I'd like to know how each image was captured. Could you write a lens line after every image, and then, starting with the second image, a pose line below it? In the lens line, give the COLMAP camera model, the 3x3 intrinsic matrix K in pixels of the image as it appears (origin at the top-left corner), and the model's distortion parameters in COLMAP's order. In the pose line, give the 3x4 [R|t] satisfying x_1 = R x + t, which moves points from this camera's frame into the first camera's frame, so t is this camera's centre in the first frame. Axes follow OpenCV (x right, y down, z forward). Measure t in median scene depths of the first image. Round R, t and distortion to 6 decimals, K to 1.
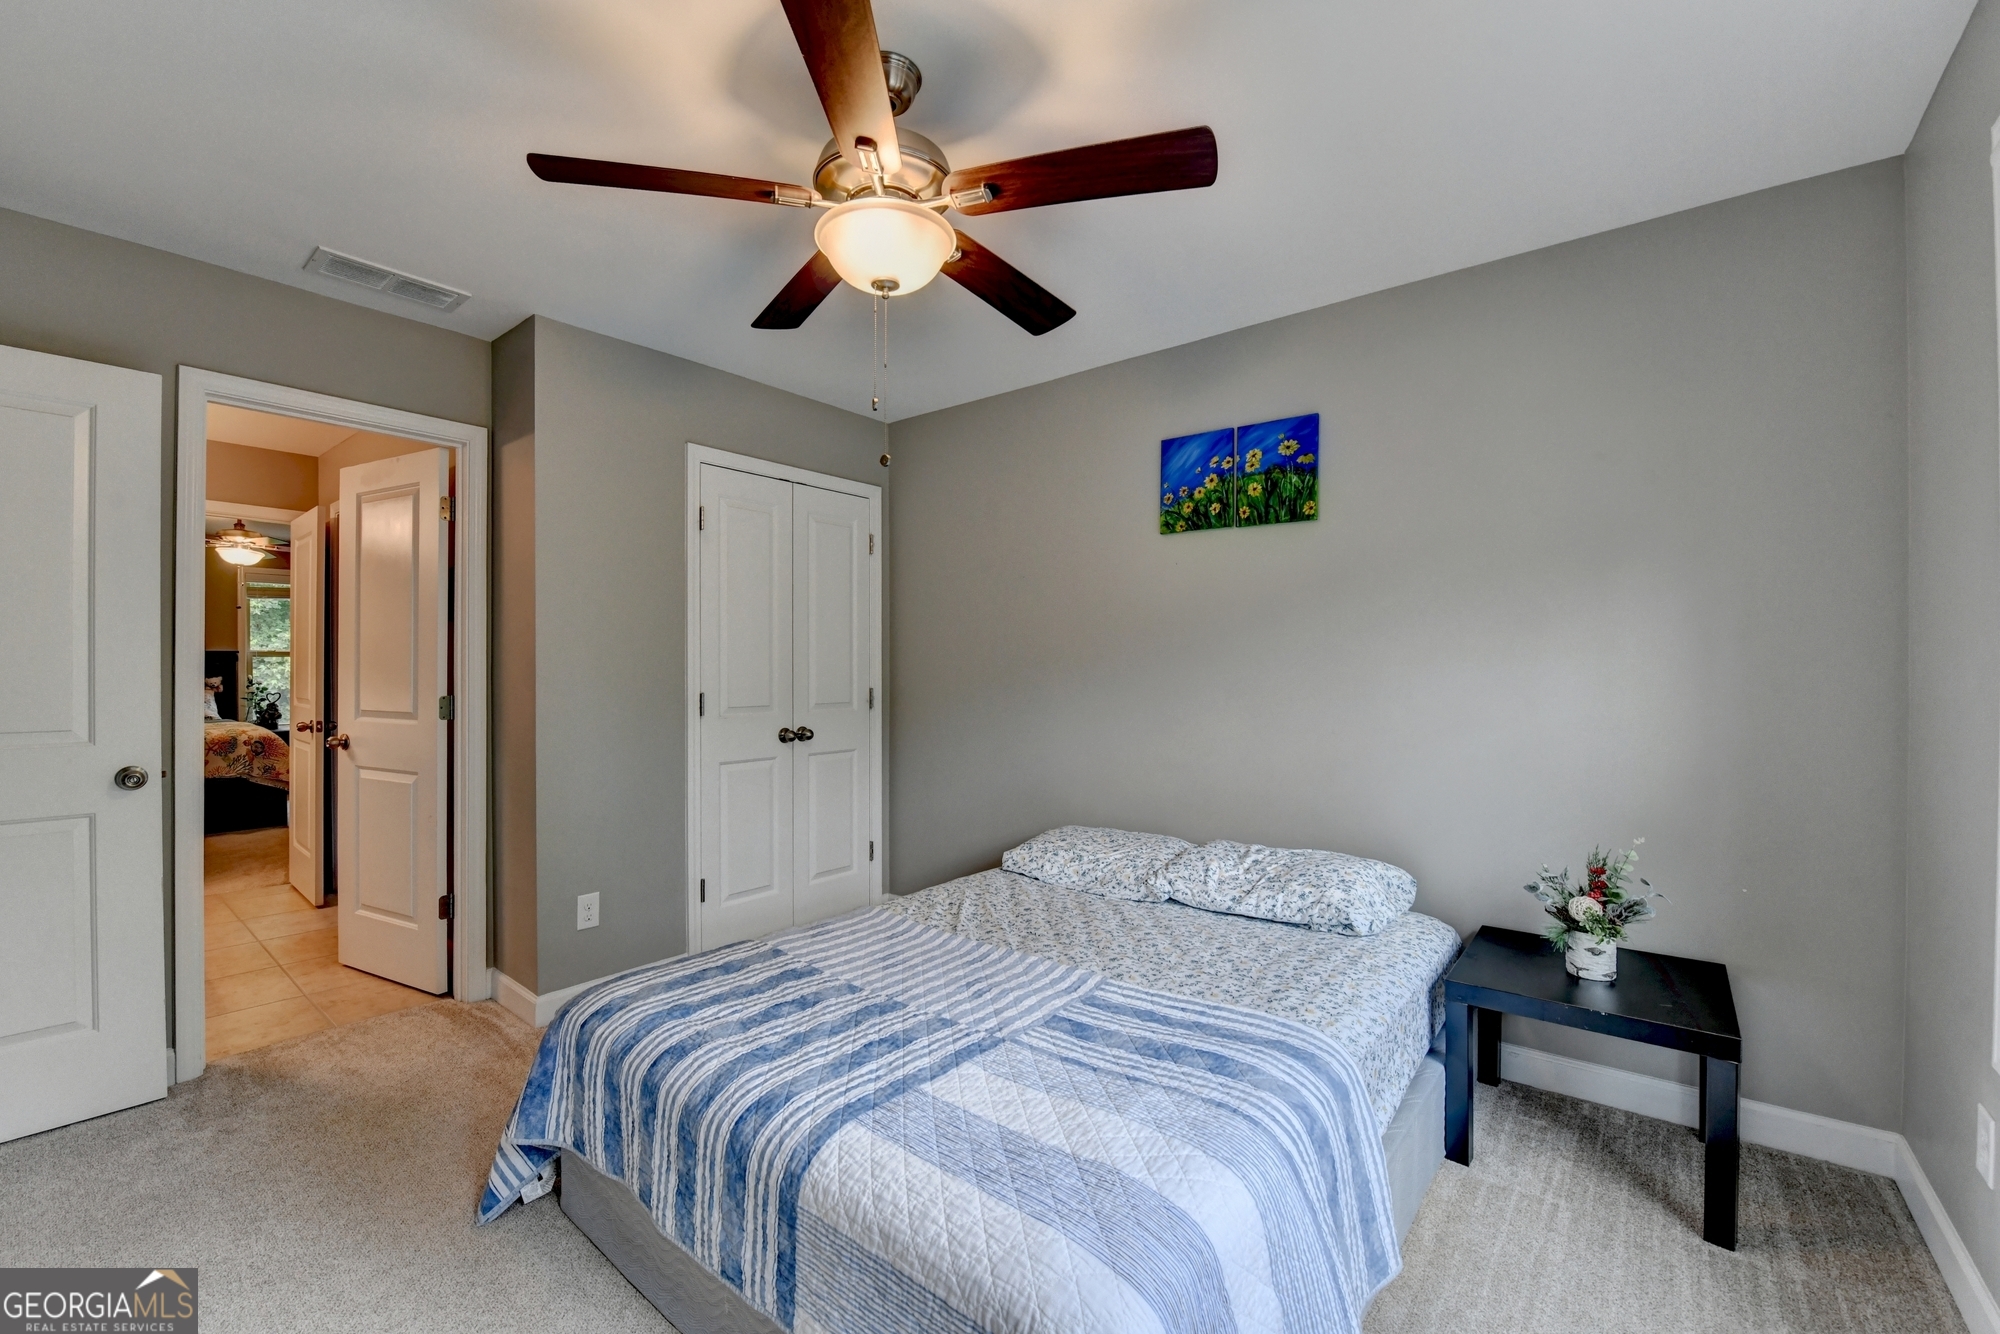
lens RADIAL K [[834.6, 0, 986.0], [0, 834.6, 676.1], [0, 0, 1]] dist [-0.013315, -0.002410]
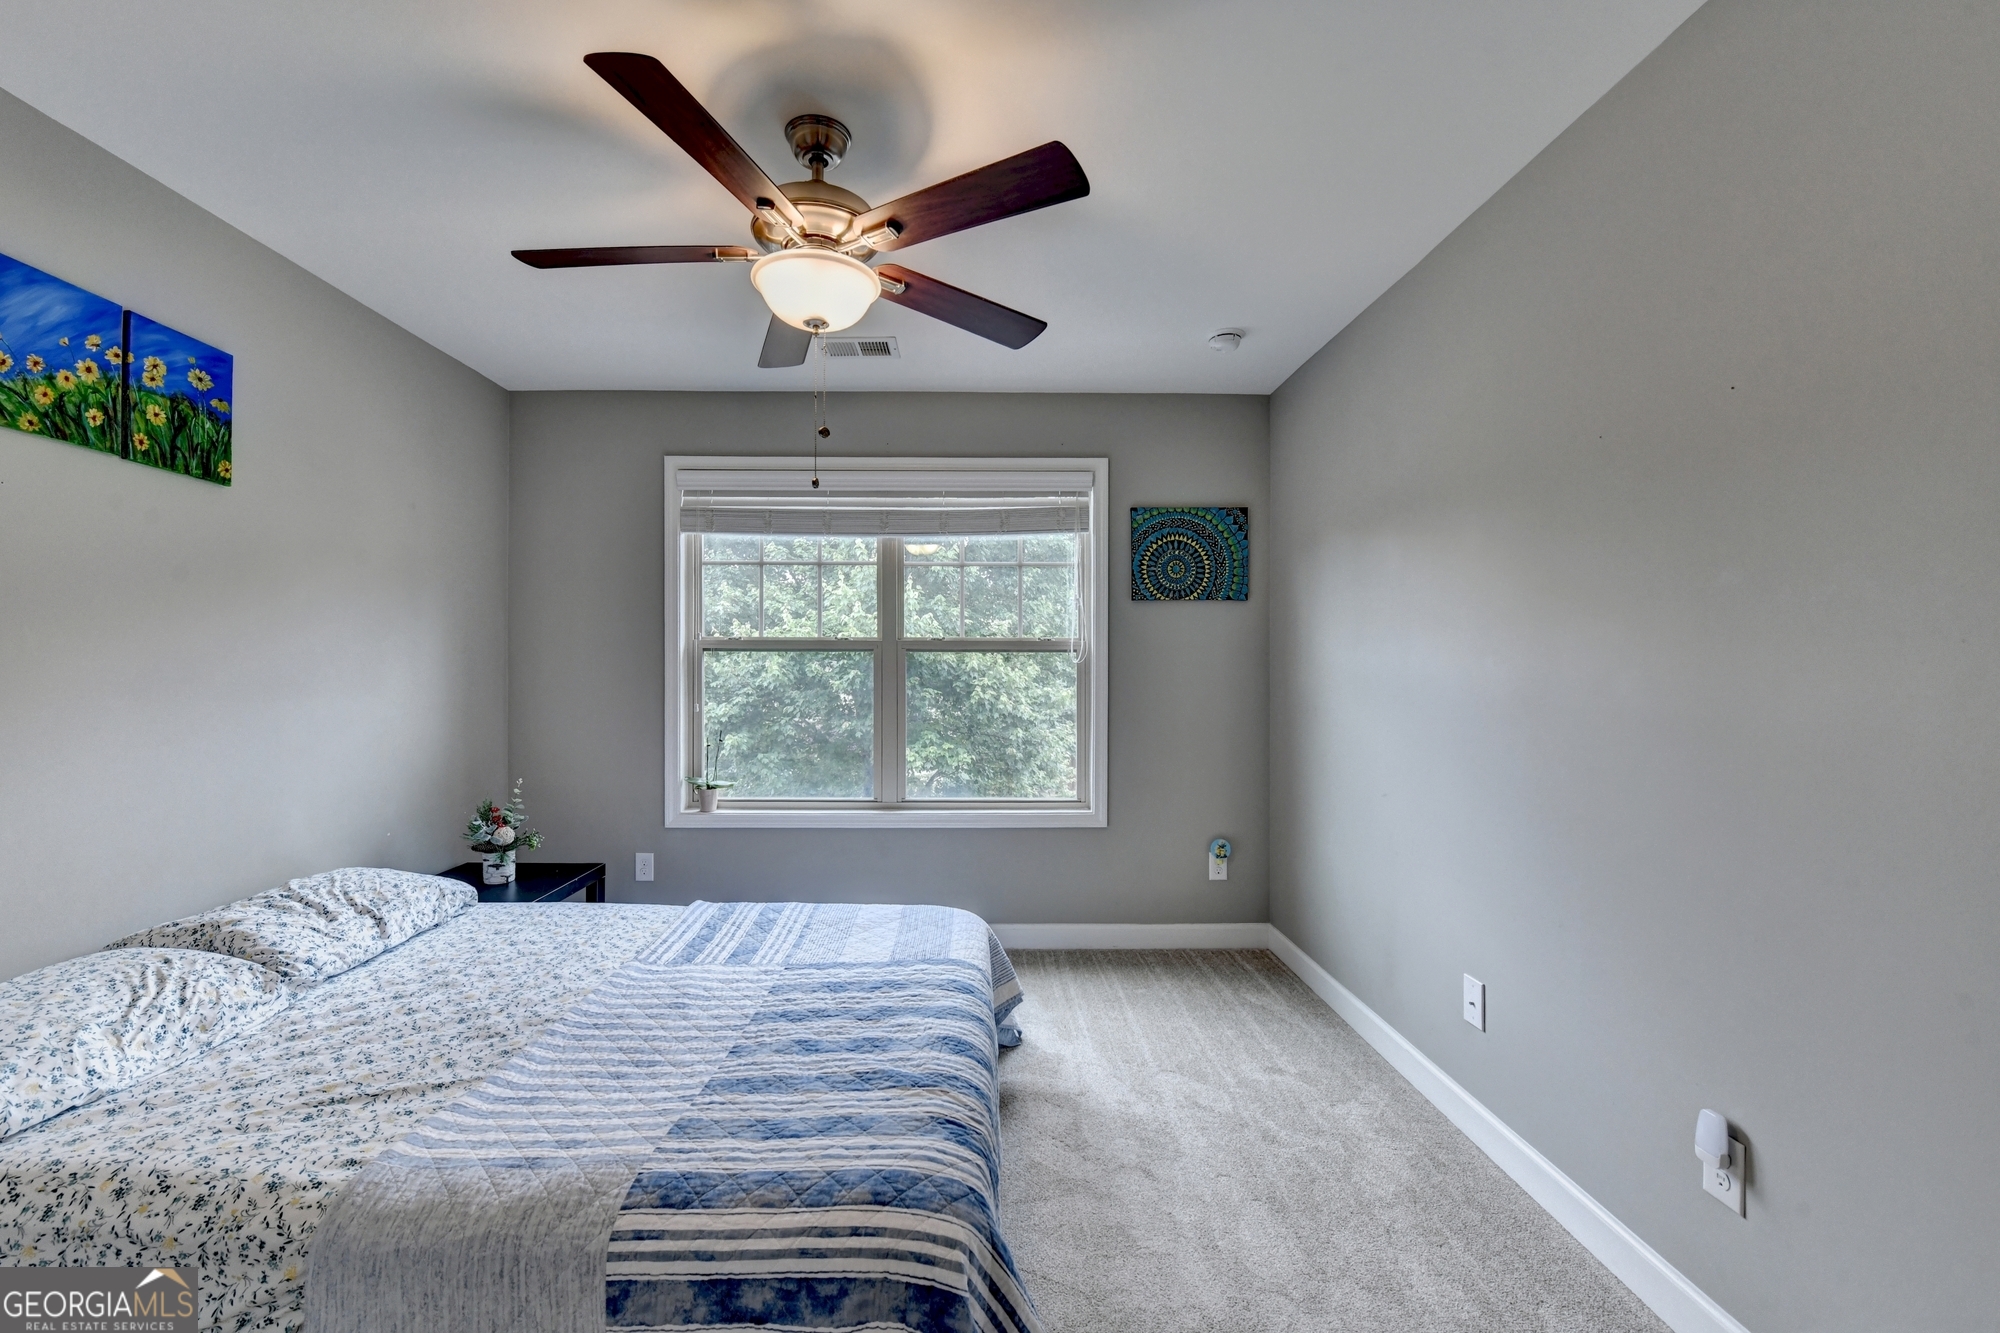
lens RADIAL K [[834.6, 0, 994.7], [0, 834.6, 664.9], [0, 0, 1]] dist [-0.013315, -0.002410]
pose [[-0.666684, -0.002192, 0.745337, -0.663776], [-0.000386, 0.999997, 0.002595, -0.016333], [-0.745340, 0.001442, -0.666683, 0.937729]]
